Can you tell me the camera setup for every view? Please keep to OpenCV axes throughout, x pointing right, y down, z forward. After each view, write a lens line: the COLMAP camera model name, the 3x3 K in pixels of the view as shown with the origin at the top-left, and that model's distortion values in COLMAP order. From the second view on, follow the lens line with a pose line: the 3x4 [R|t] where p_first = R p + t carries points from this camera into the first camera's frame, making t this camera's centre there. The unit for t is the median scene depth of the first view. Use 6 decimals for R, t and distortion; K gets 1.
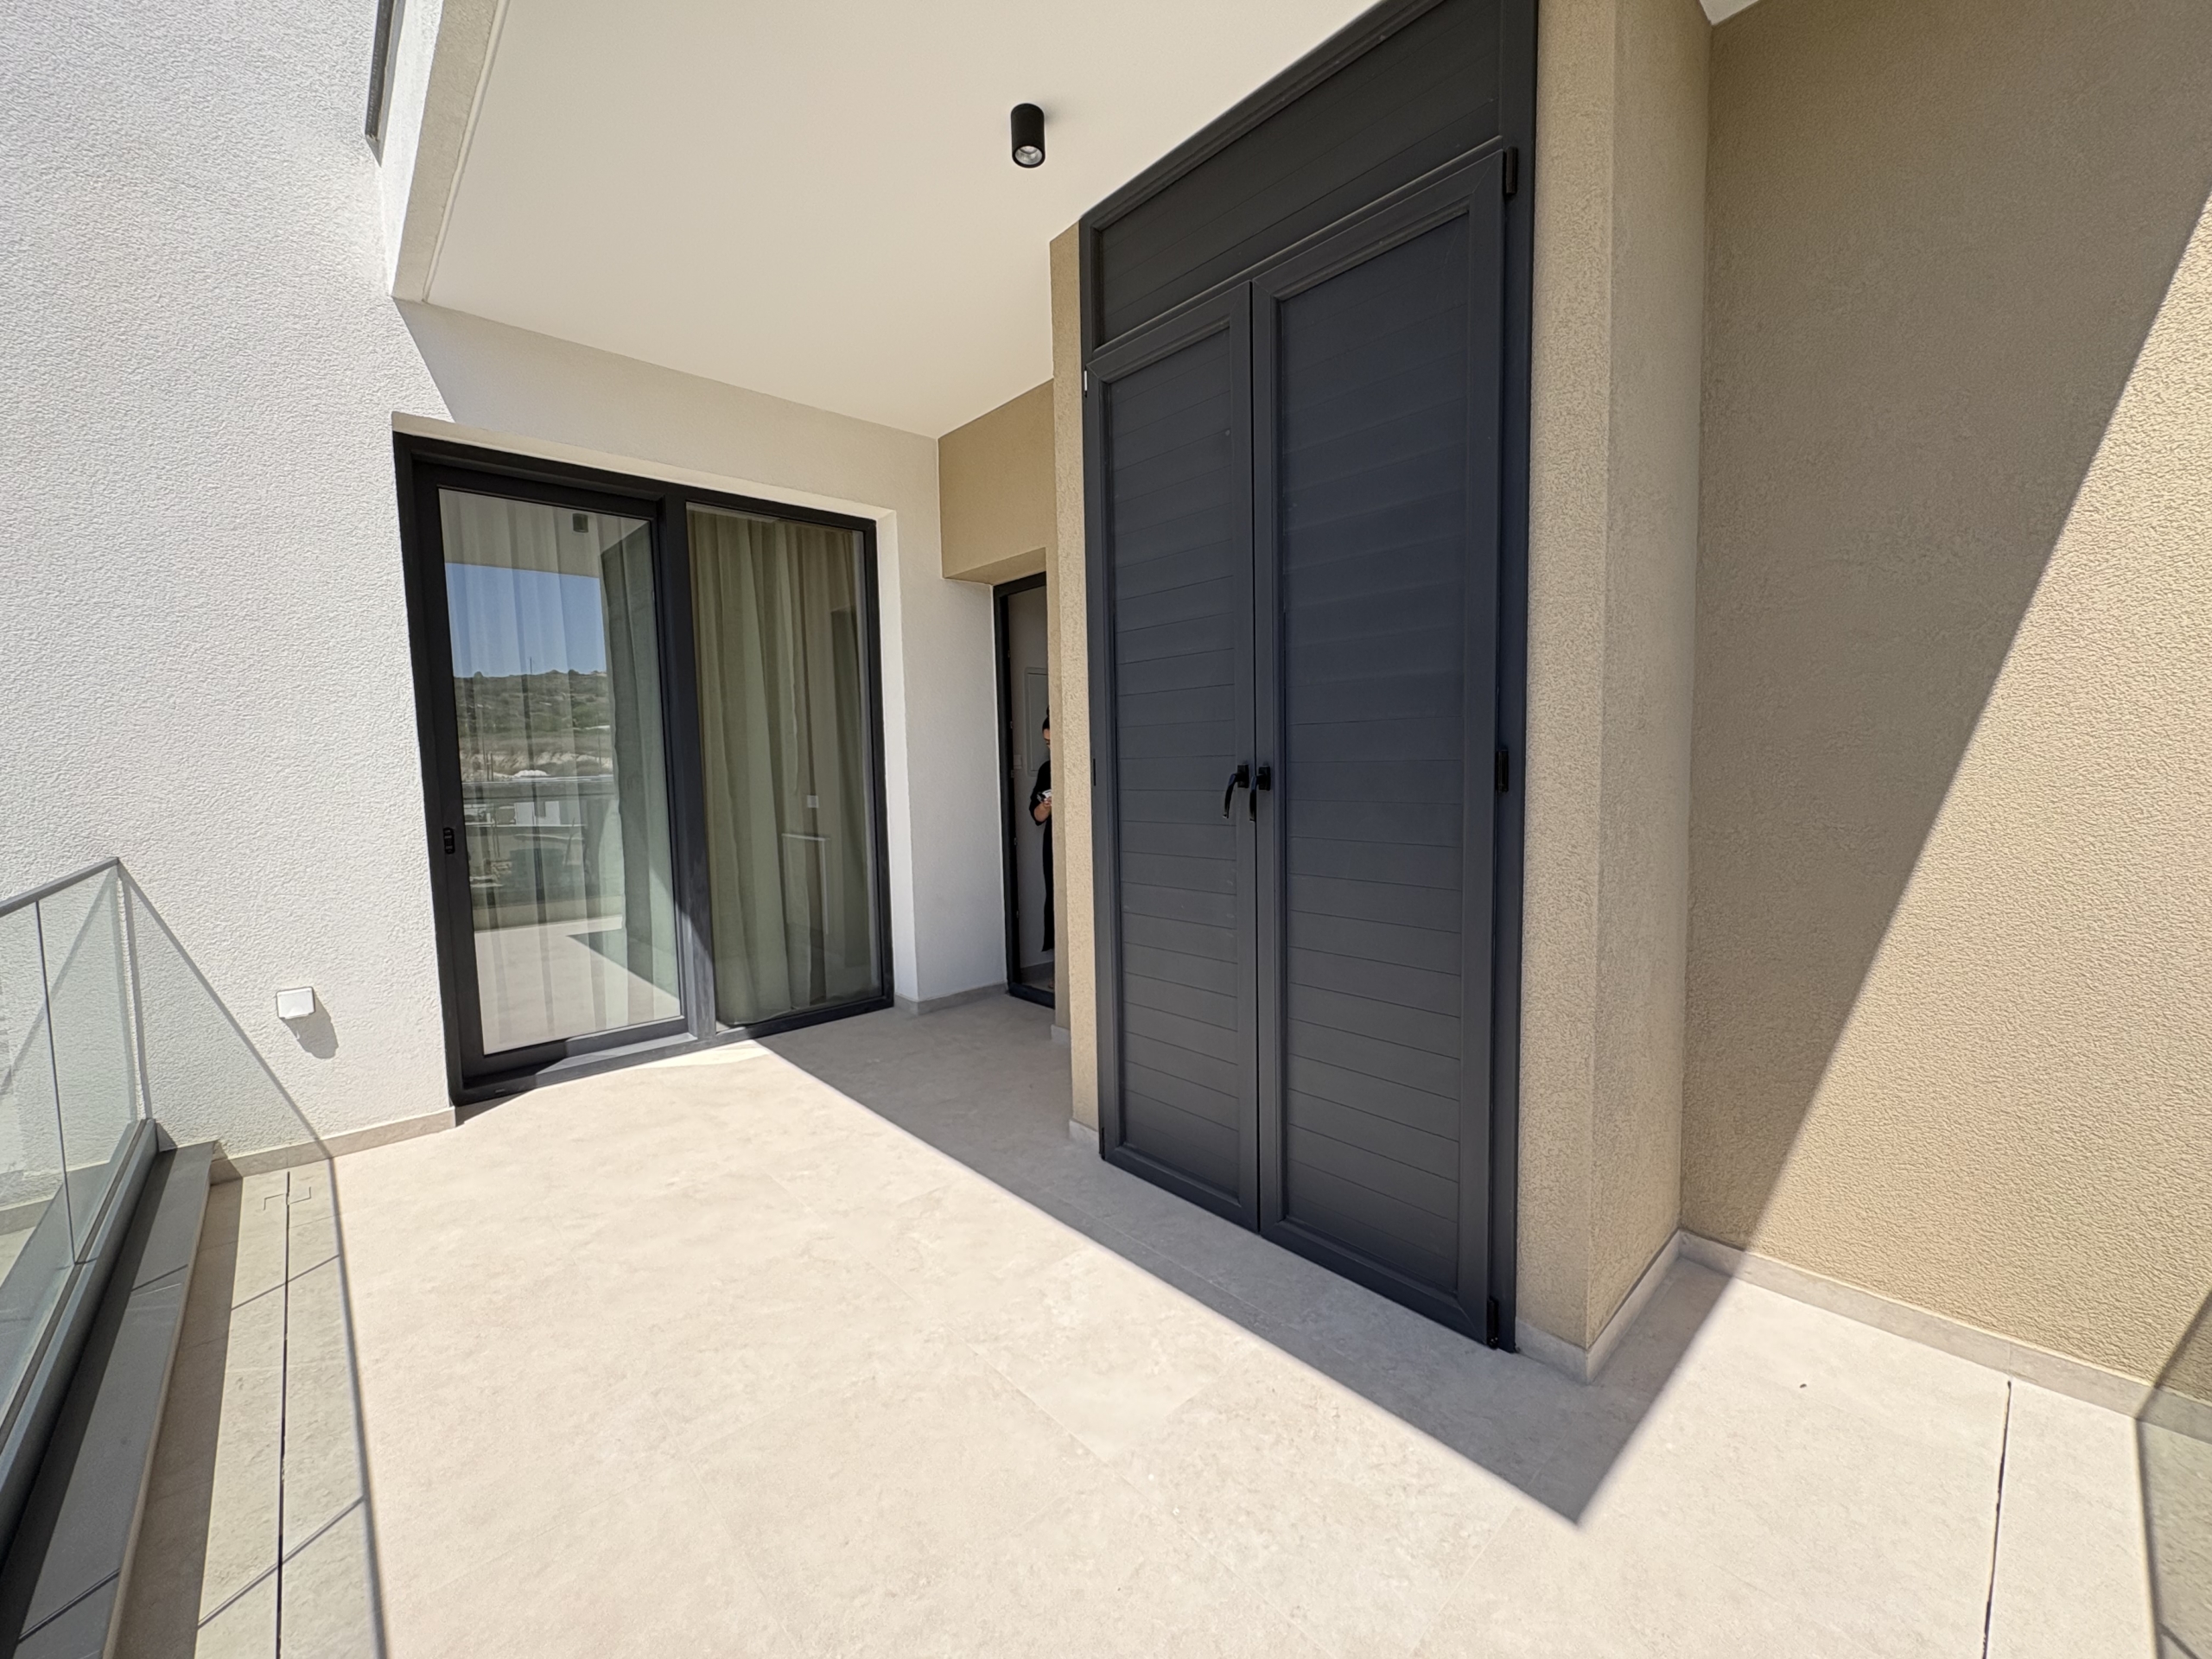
lens RADIAL K [[881.9, 0, 1107.1], [0, 881.9, 827.9], [0, 0, 1]] dist [0.000050, 0.000970]
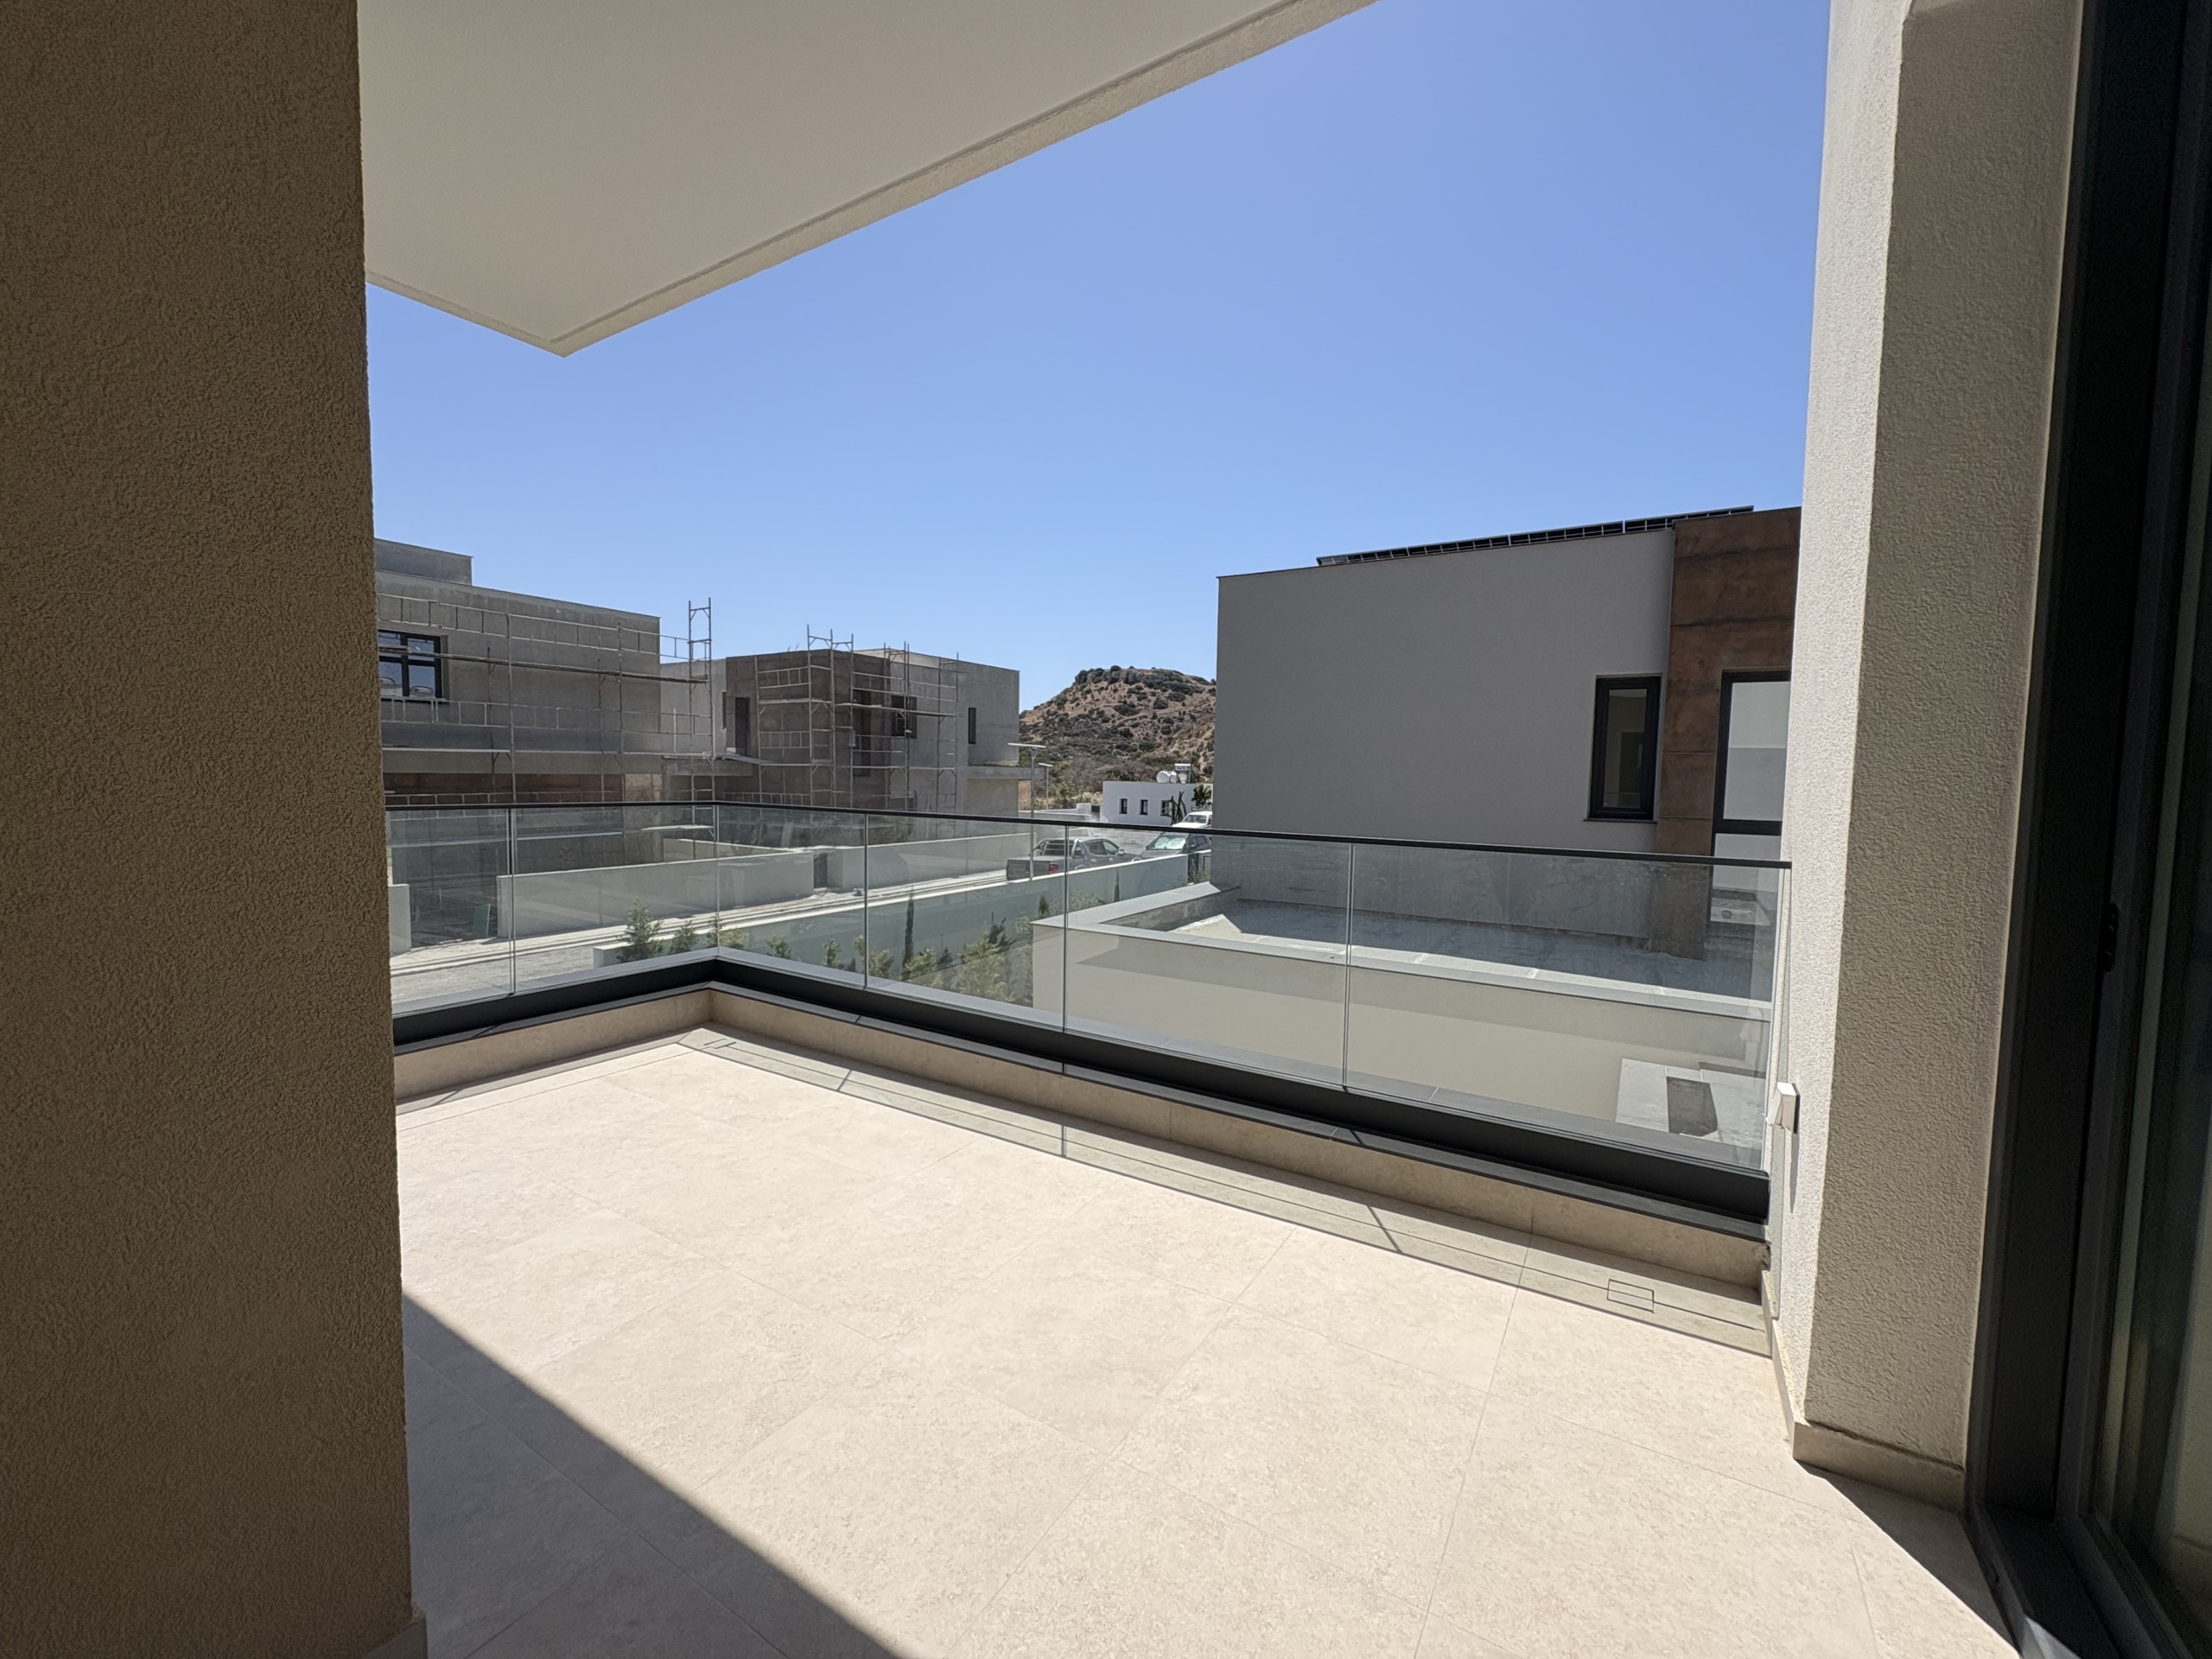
lens RADIAL K [[881.9, 0, 1101.6], [0, 881.9, 826.7], [0, 0, 1]] dist [0.000050, 0.000970]
pose [[-0.965667, 0.017049, -0.259223, -0.351721], [-0.019134, 0.990466, 0.136420, -0.125339], [0.259077, 0.136696, -0.956134, 2.050576]]
